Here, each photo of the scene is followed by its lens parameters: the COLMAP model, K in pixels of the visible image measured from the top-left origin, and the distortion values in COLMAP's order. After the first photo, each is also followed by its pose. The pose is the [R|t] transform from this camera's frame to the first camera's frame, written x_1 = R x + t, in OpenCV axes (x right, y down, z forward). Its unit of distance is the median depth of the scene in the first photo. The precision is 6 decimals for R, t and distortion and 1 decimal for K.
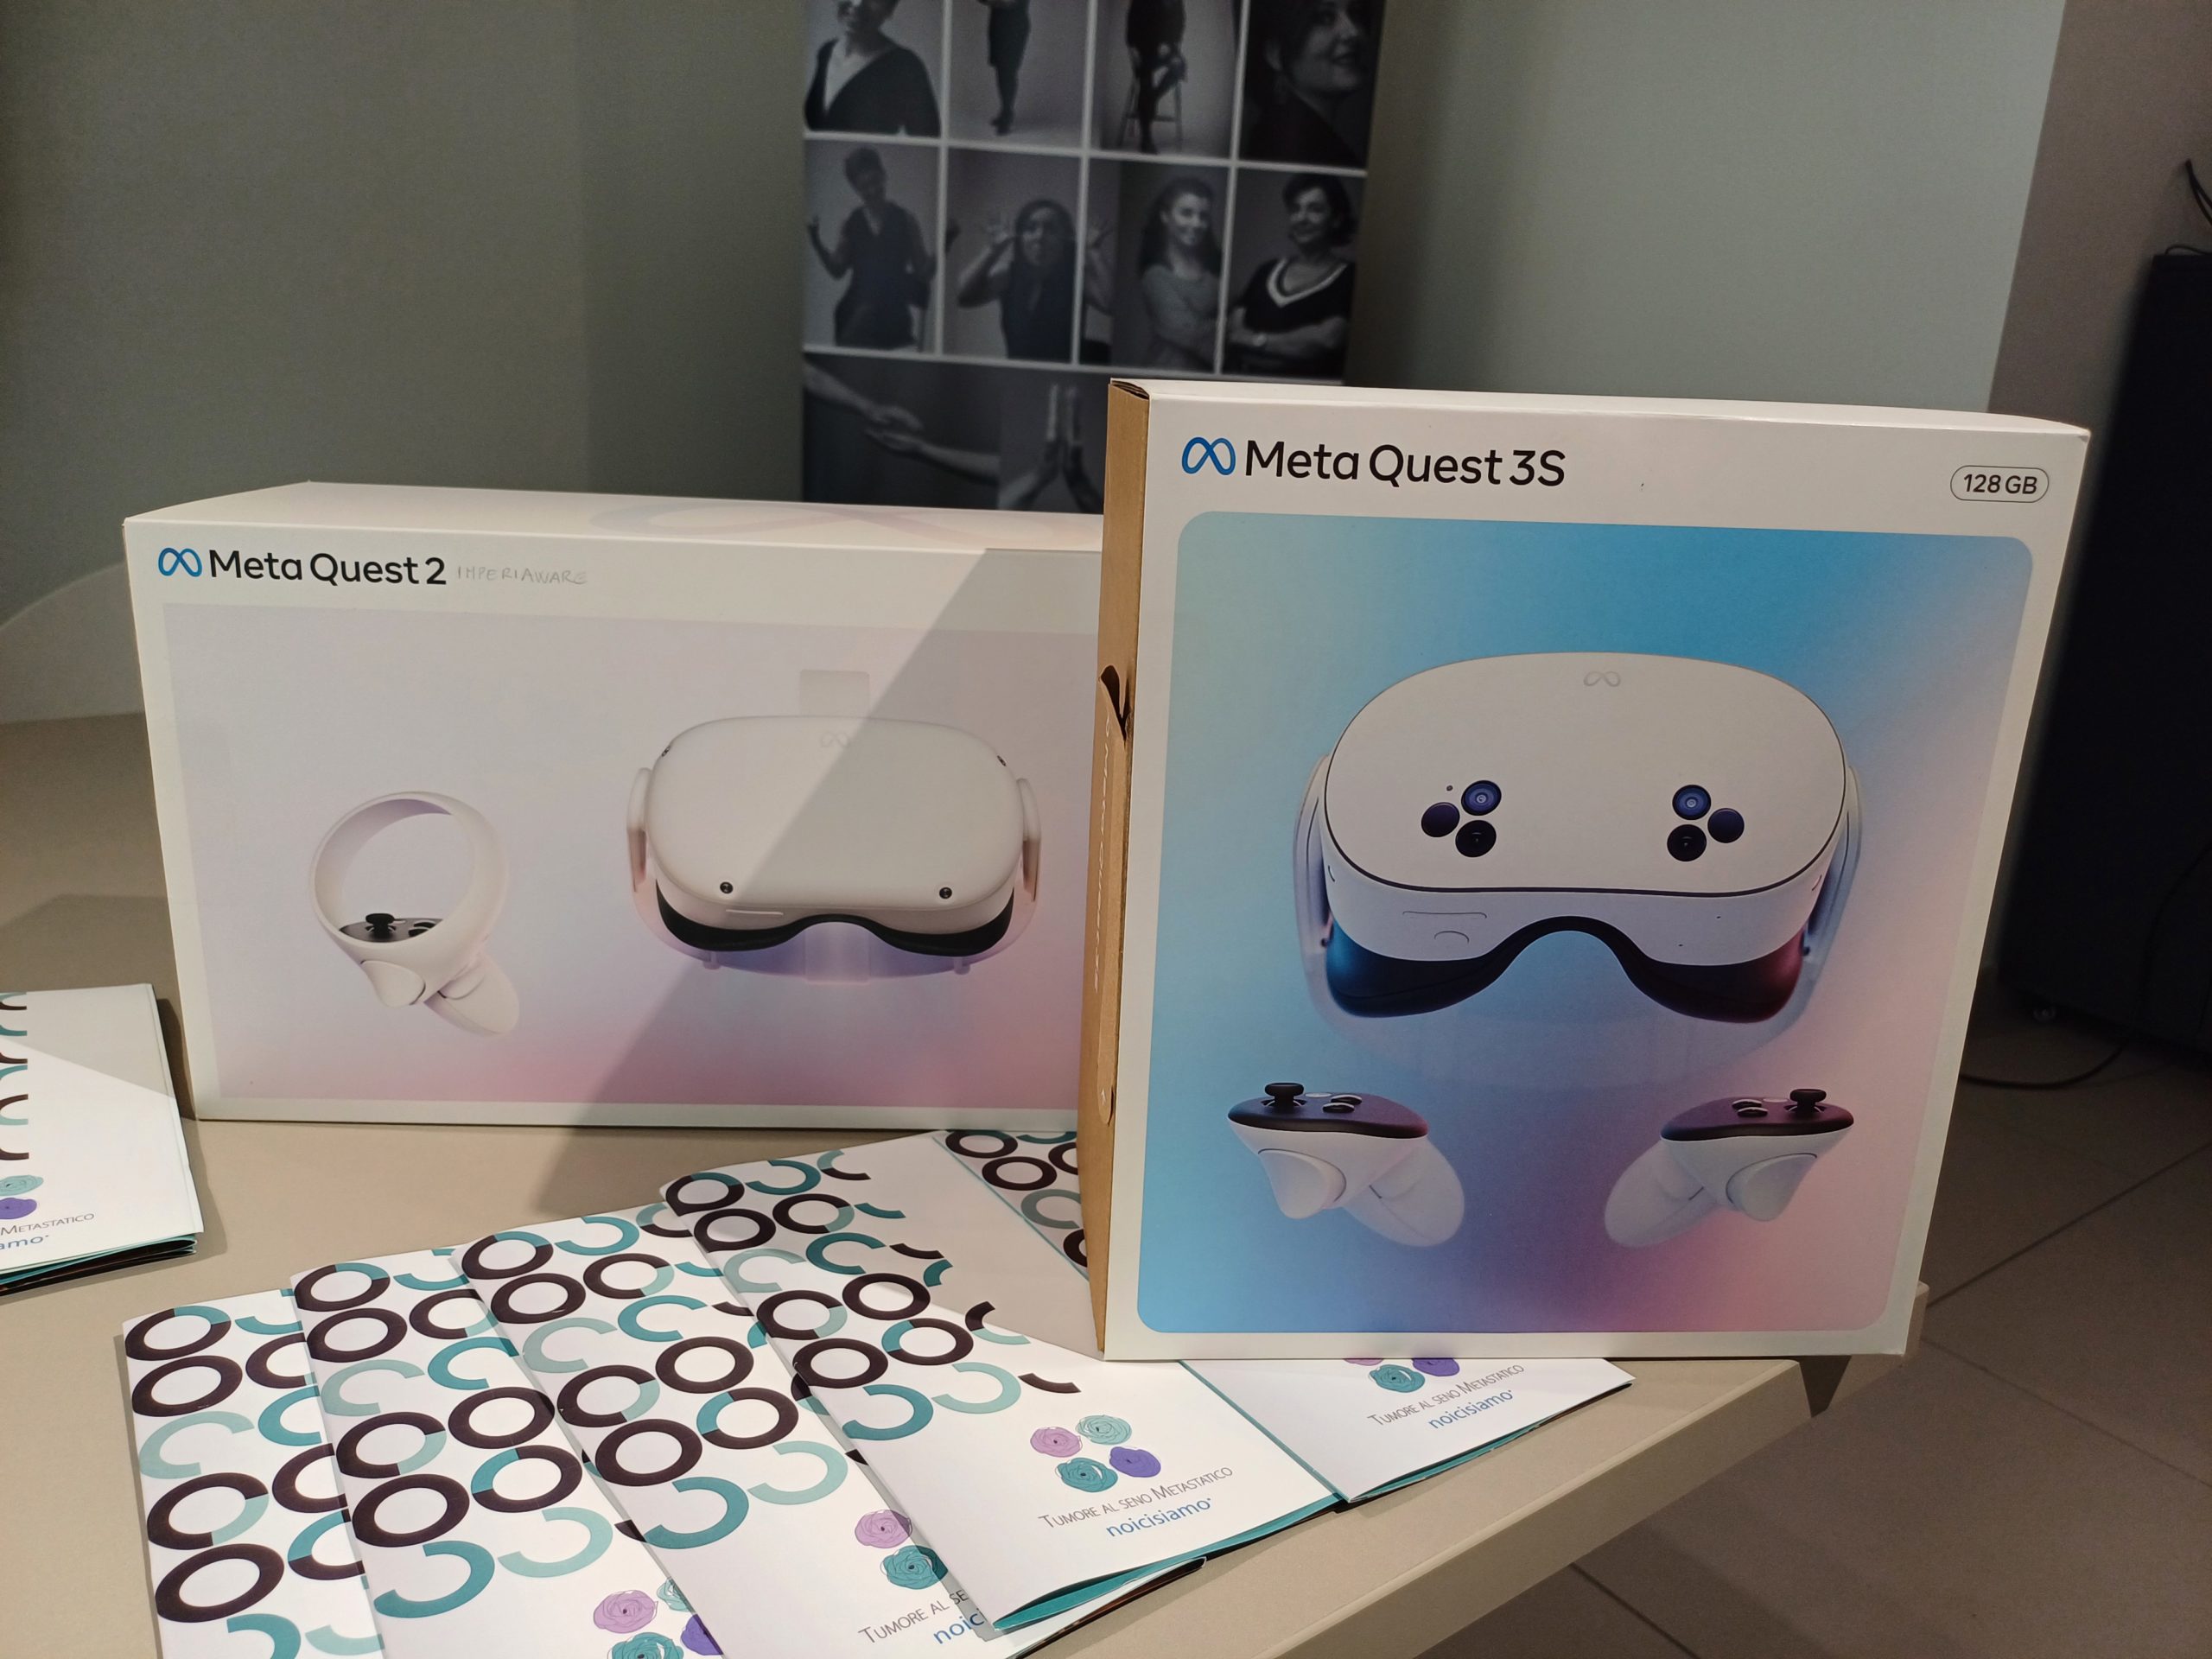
lens RADIAL K [[1613.1, 0, 1106.0], [0, 1613.1, 829.5], [0, 0, 1]] dist [0.005102, 0.001077]
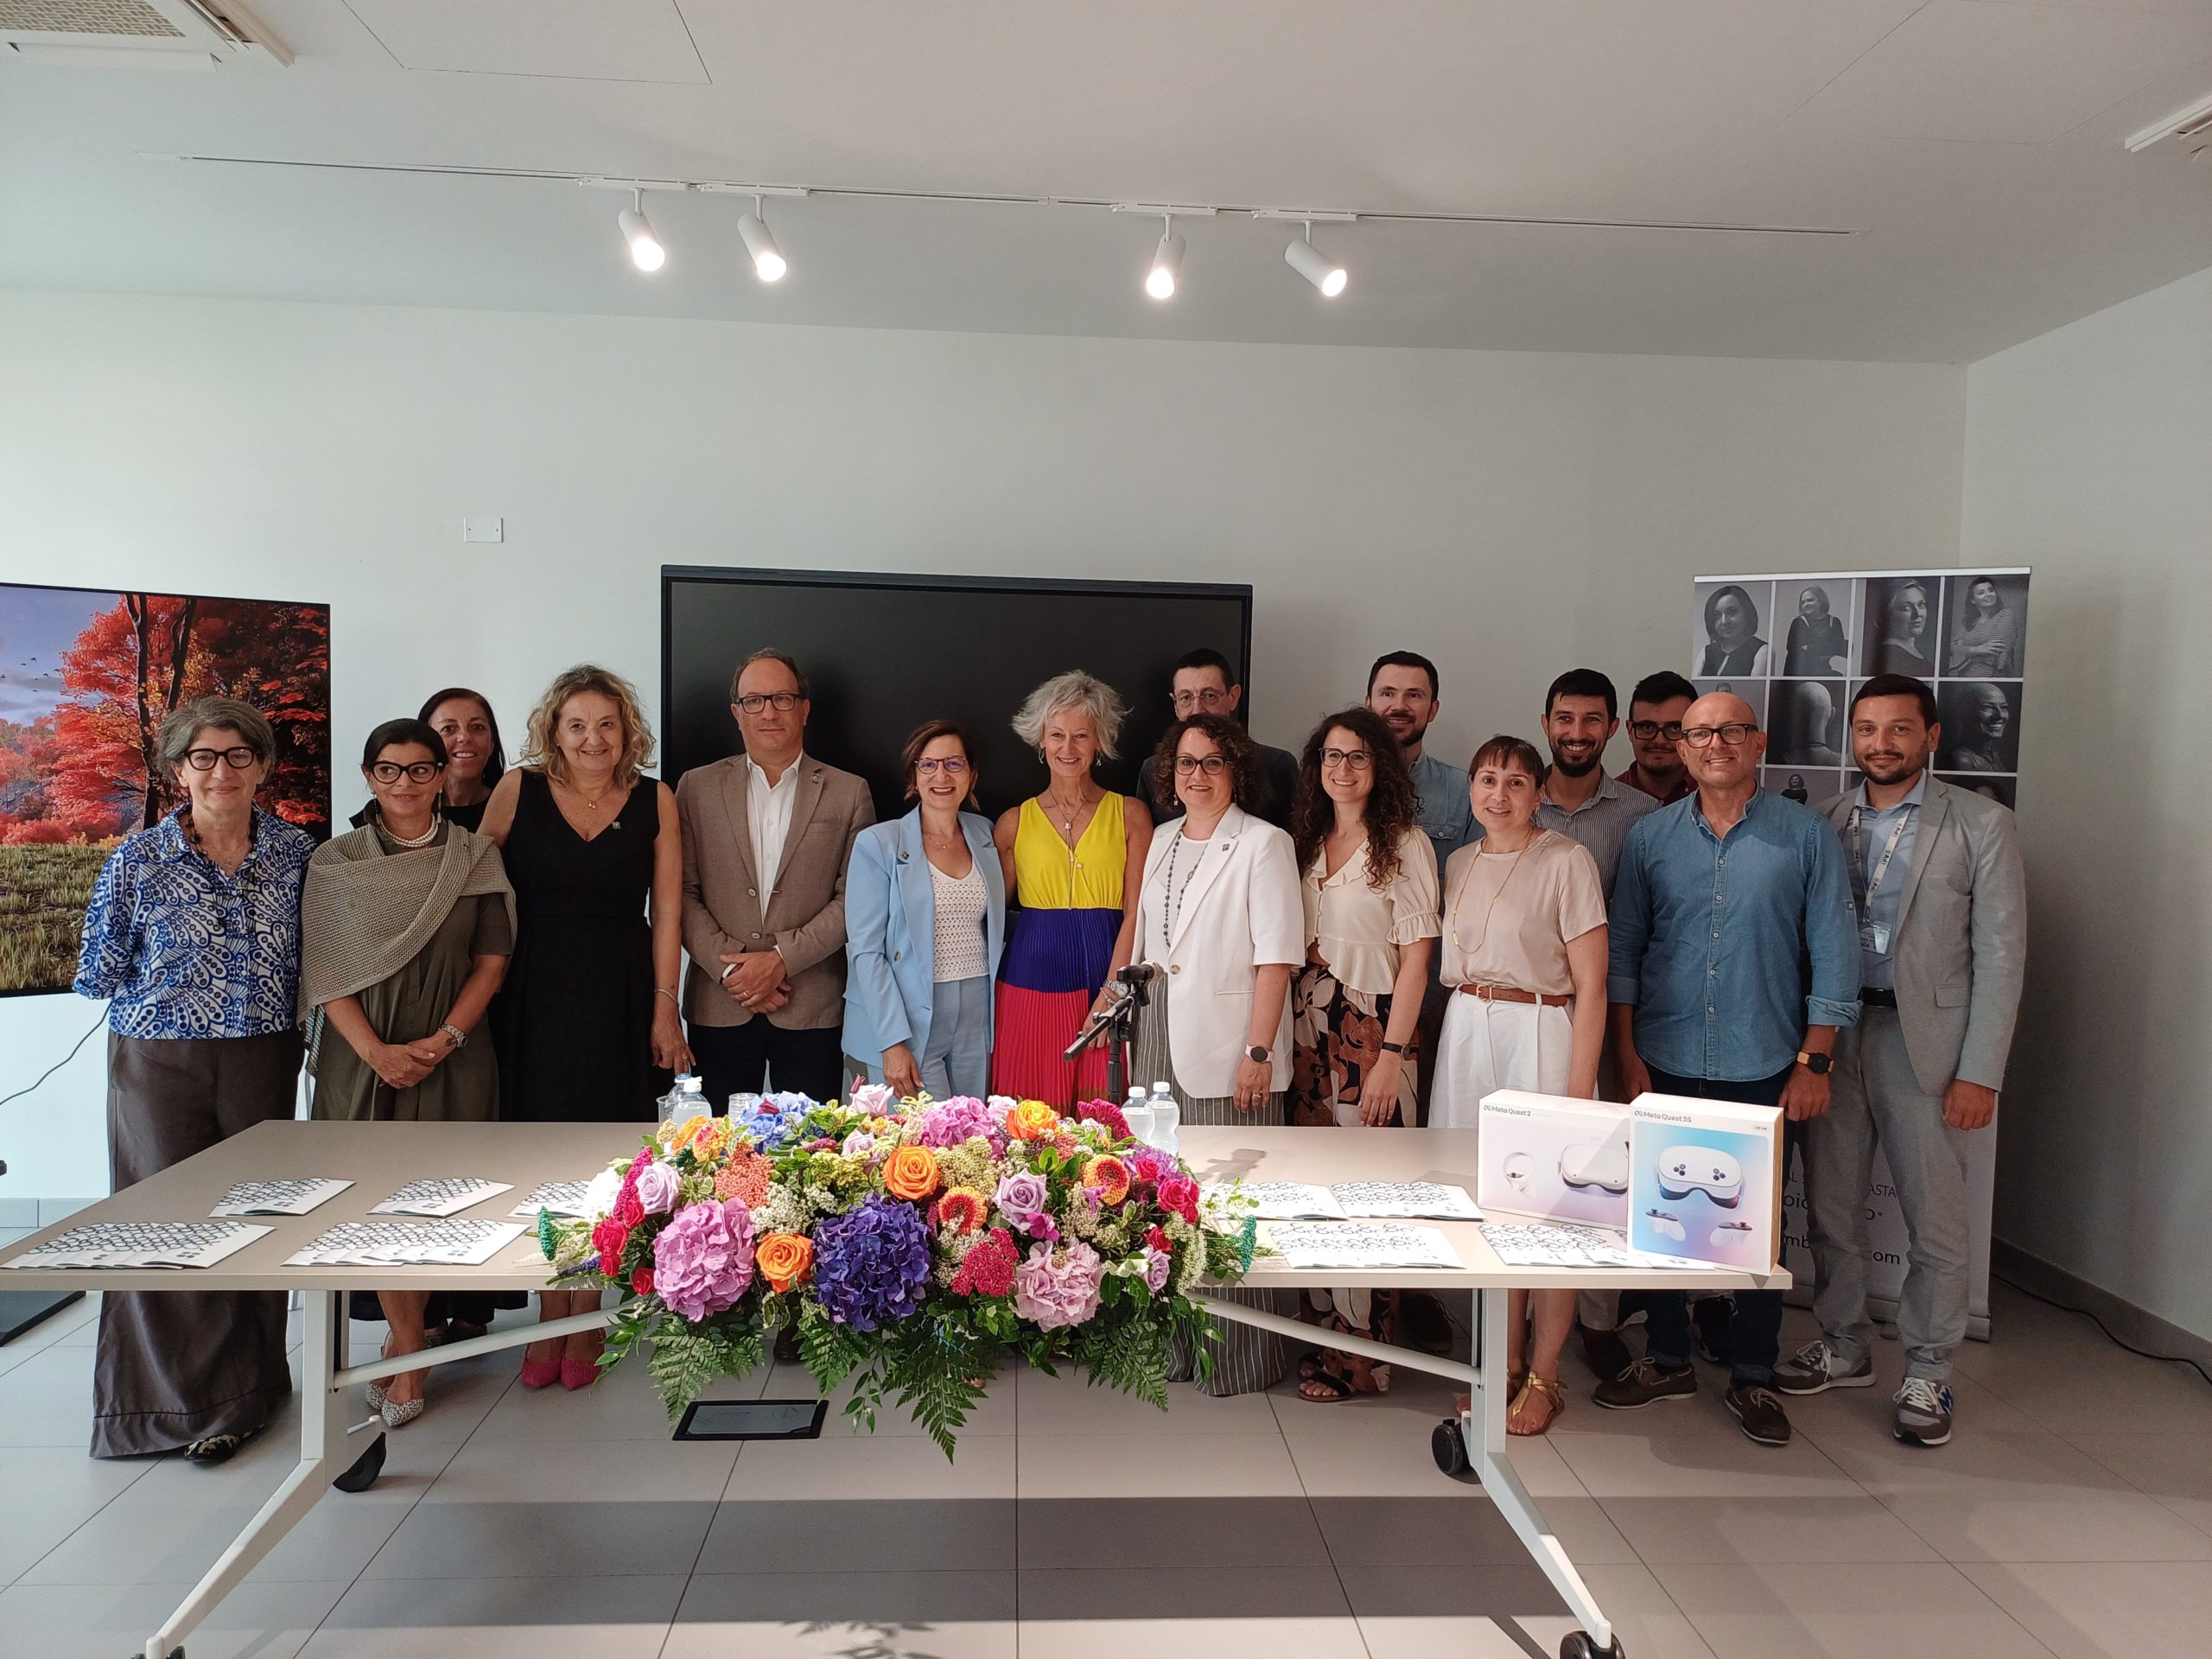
lens RADIAL K [[1613.1, 0, 1106.0], [0, 1613.1, 829.5], [0, 0, 1]] dist [0.005102, 0.001077]
pose [[0.837619, -0.001958, -0.546251, 1.780048], [-0.142160, 0.964755, -0.221445, 0.427162], [0.527432, 0.263142, 0.807819, -5.711831]]
